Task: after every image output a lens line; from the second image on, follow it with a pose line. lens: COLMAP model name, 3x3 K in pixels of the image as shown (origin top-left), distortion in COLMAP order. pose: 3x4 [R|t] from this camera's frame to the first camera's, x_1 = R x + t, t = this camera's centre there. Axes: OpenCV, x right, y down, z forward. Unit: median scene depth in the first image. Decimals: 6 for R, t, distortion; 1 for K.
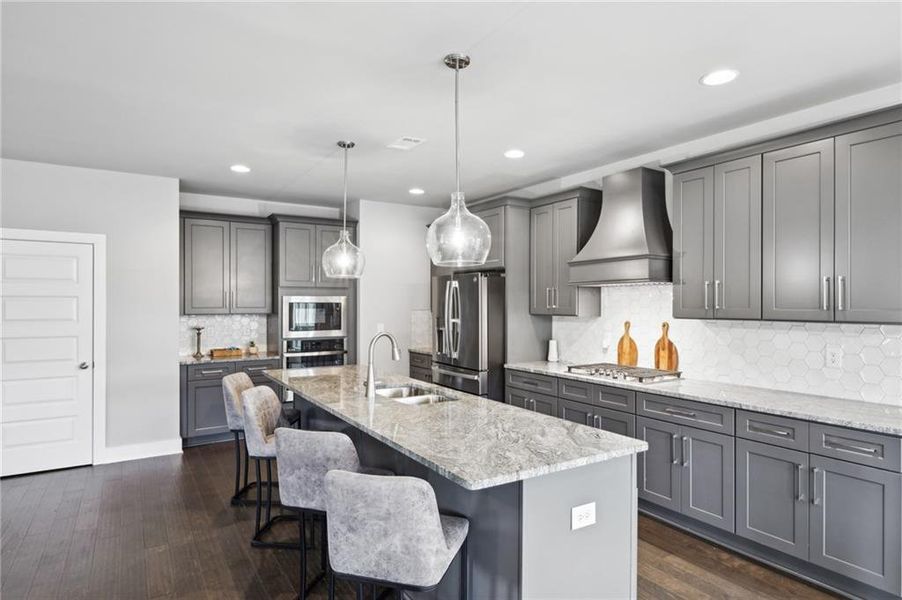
lens RADIAL K [[494.3, 0, 451.0], [0, 494.3, 300.0], [0, 0, 1]] dist [0.000500, 0.000353]
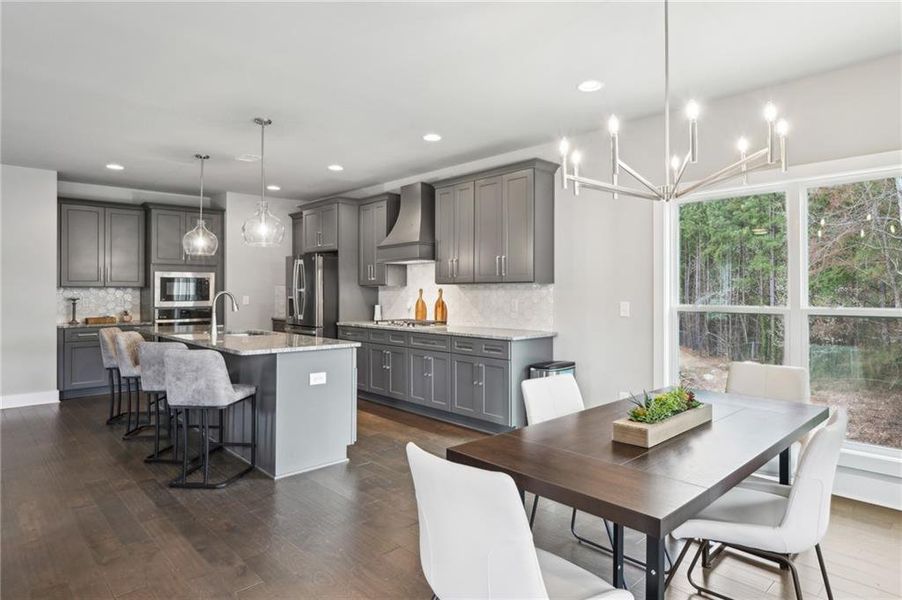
lens RADIAL K [[516.1, 0, 474.3], [0, 516.1, 284.2], [0, 0, 1]] dist [-0.001383, -0.002109]
pose [[0.978705, 0.000519, 0.205273, 0.183254], [0.000875, 0.999977, -0.006702, 0.036496], [-0.205272, 0.006739, 0.978682, -0.431210]]
